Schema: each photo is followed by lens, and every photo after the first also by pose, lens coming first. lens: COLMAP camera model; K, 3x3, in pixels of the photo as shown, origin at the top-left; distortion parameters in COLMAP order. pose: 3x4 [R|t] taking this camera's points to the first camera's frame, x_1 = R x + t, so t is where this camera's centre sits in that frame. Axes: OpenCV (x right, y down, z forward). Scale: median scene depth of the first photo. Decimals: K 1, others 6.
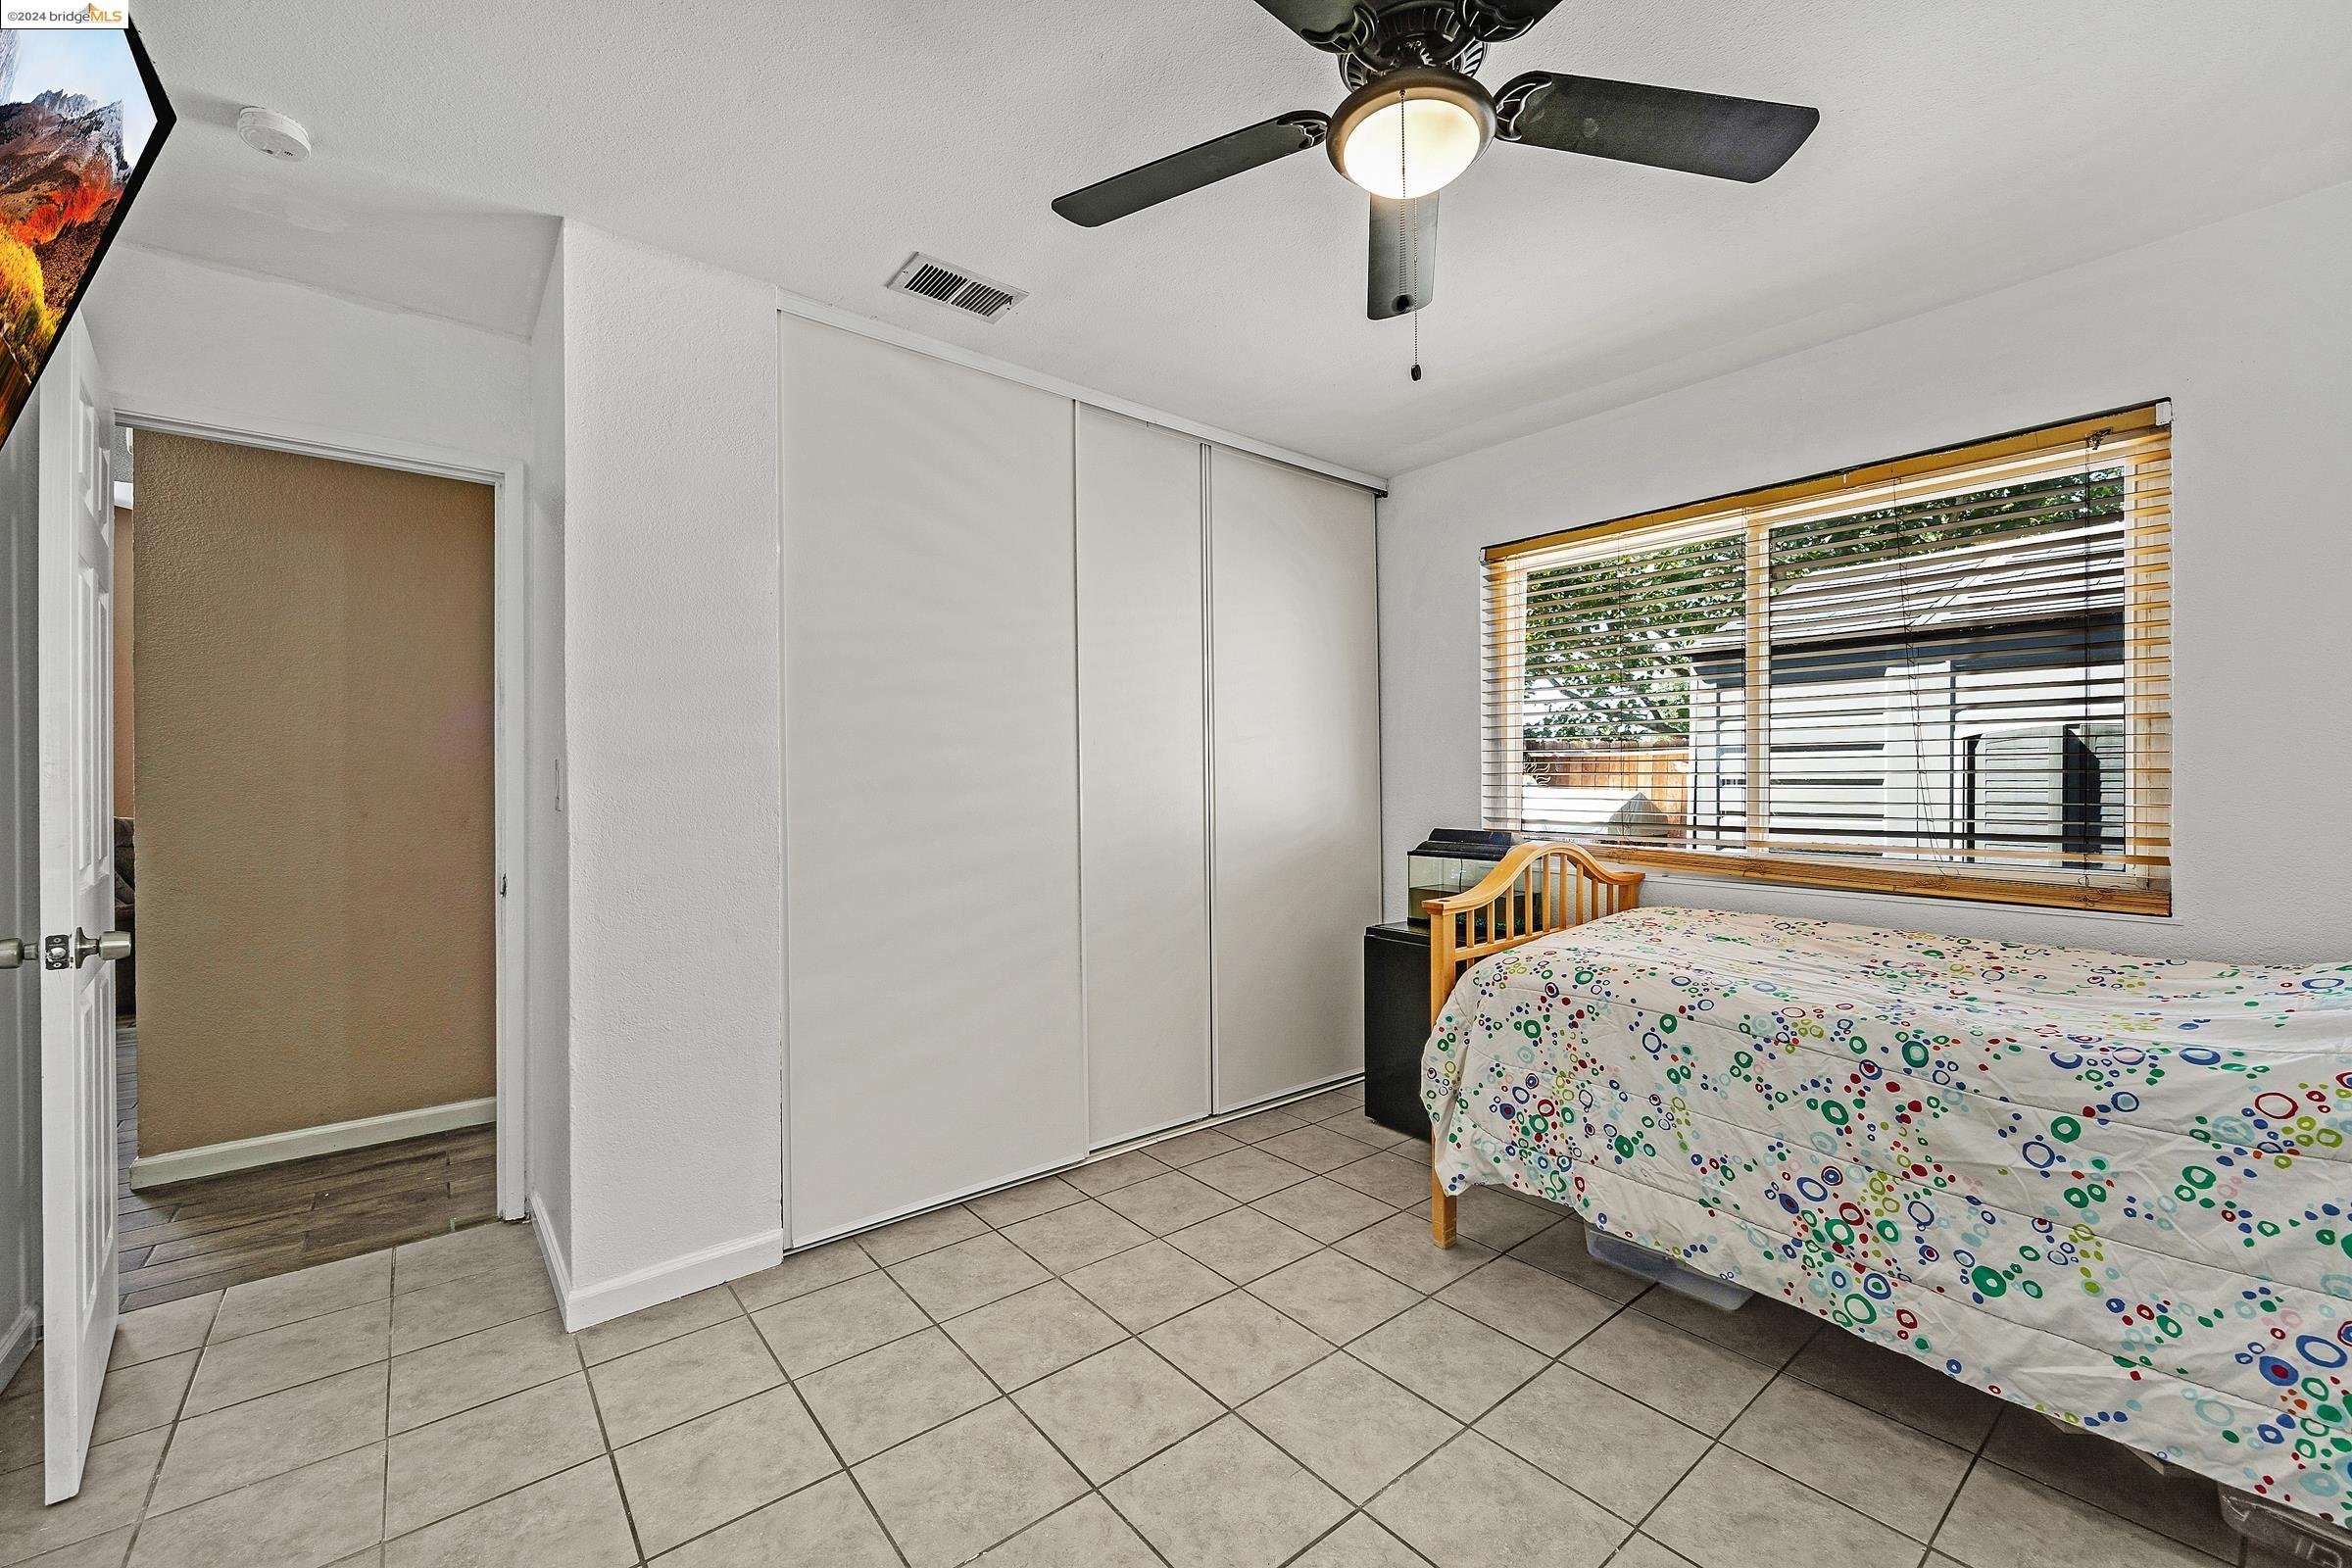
lens RADIAL K [[946.9, 0, 1181.8], [0, 946.9, 783.6], [0, 0, 1]] dist [-0.001853, -0.000609]
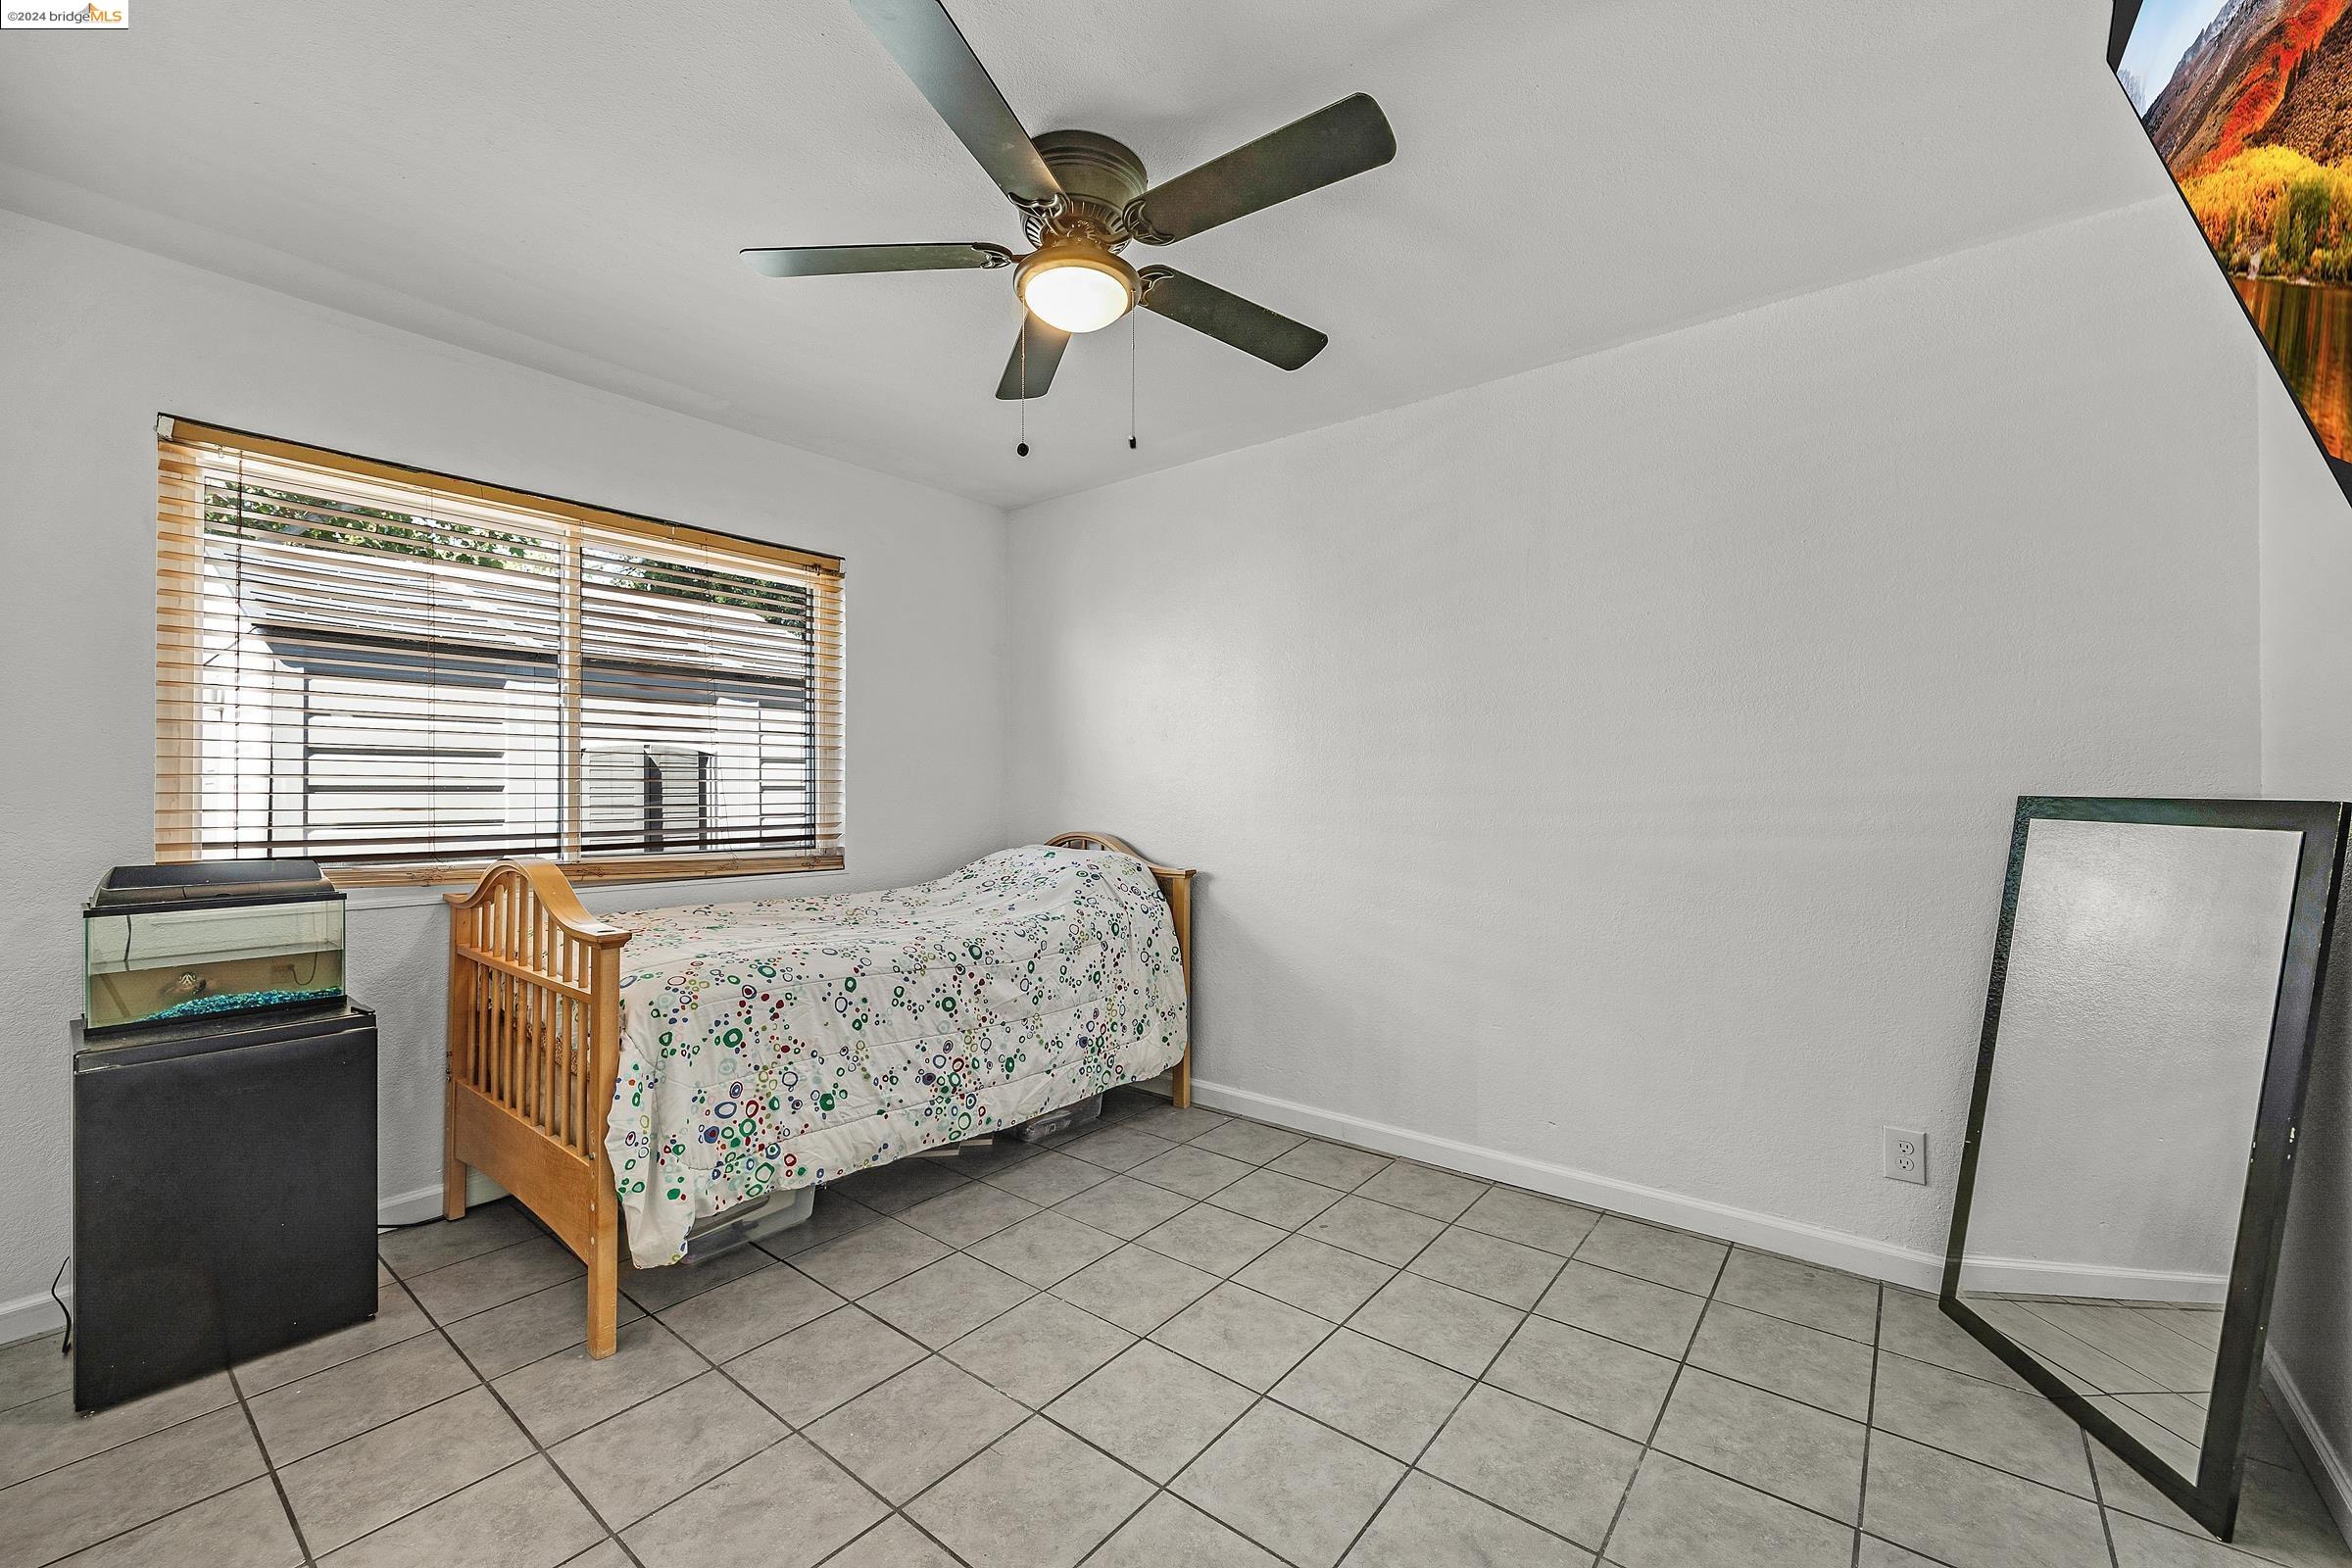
lens RADIAL K [[946.9, 0, 1181.8], [0, 946.9, 783.6], [0, 0, 1]] dist [-0.001853, -0.000609]
pose [[-0.221164, 0.007396, 0.975209, -0.732901], [0.001167, 0.999973, -0.007319, 0.002586], [-0.975236, -0.000480, -0.221166, 0.802669]]
